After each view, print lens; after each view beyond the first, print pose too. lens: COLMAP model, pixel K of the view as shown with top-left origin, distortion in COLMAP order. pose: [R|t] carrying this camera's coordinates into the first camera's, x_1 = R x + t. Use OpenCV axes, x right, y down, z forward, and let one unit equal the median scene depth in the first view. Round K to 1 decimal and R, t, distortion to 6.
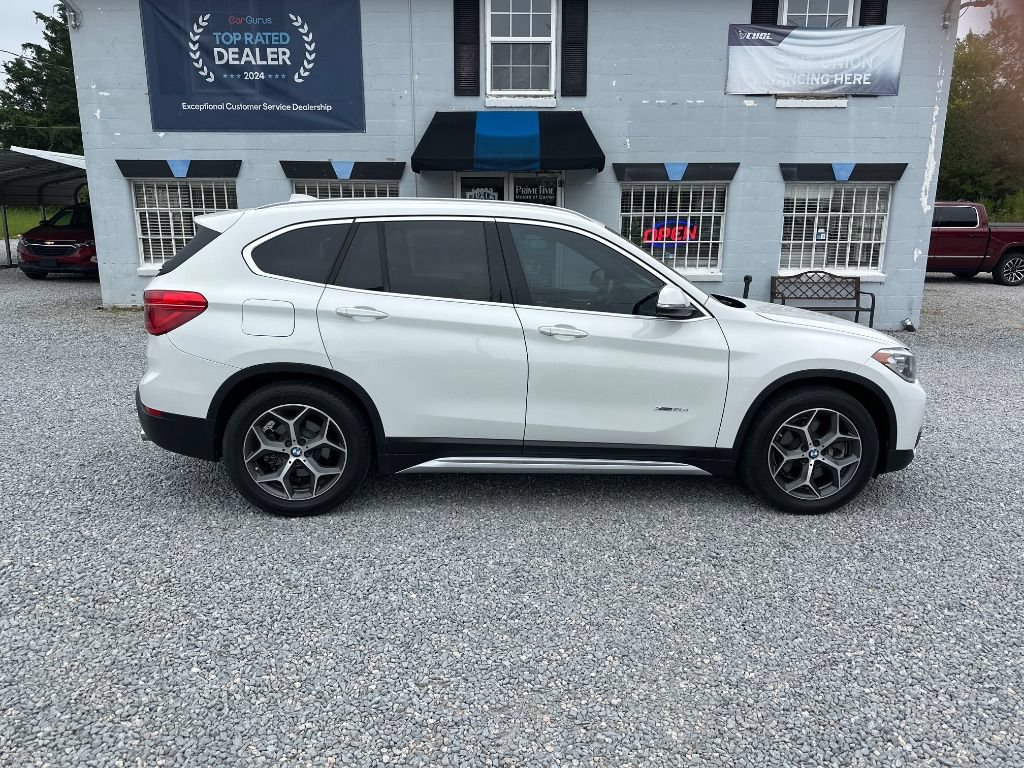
lens RADIAL K [[735.7, 0, 507.8], [0, 735.7, 403.6], [0, 0, 1]] dist [0.040280, -0.033094]
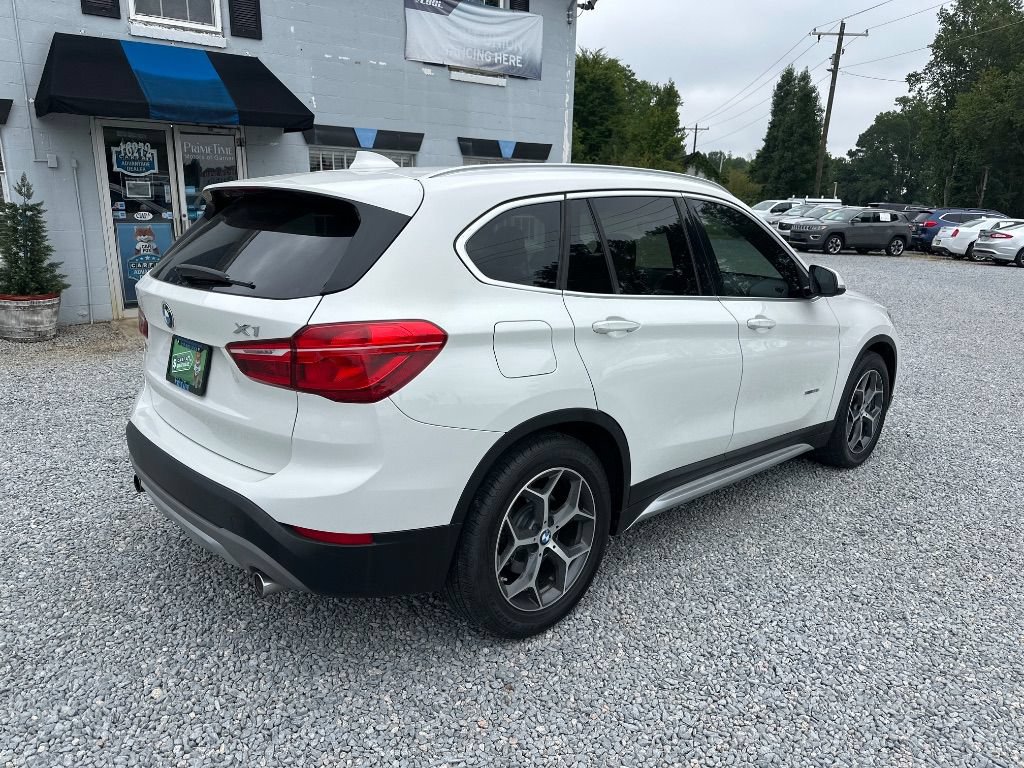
lens RADIAL K [[735.7, 0, 513.1], [0, 735.7, 395.8], [0, 0, 1]] dist [0.040280, -0.033094]
pose [[0.771325, -0.158044, 0.616507, -0.258014], [0.139122, 0.987120, 0.078993, -0.044433], [-0.621050, 0.024840, 0.783377, 0.175519]]
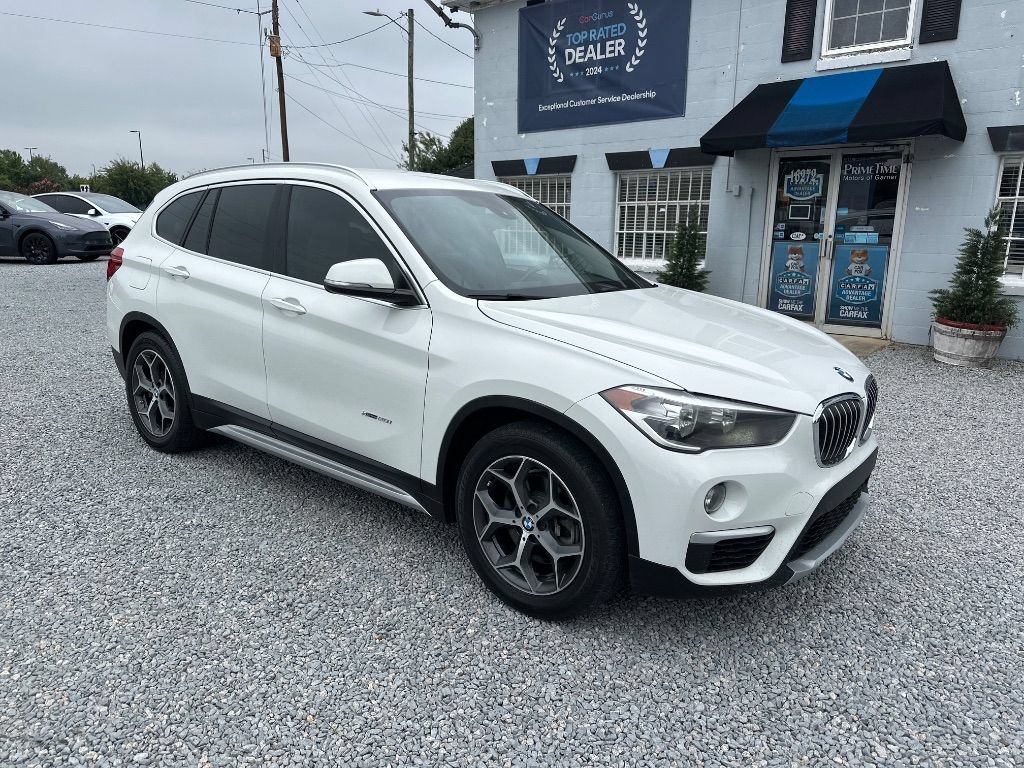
lens RADIAL K [[735.7, 0, 508.7], [0, 735.7, 394.3], [0, 0, 1]] dist [0.040280, -0.033094]
pose [[0.751914, 0.153506, -0.641140, 0.300234], [-0.164629, 0.985424, 0.042864, -0.026775], [0.638375, 0.073321, 0.766226, 0.177755]]
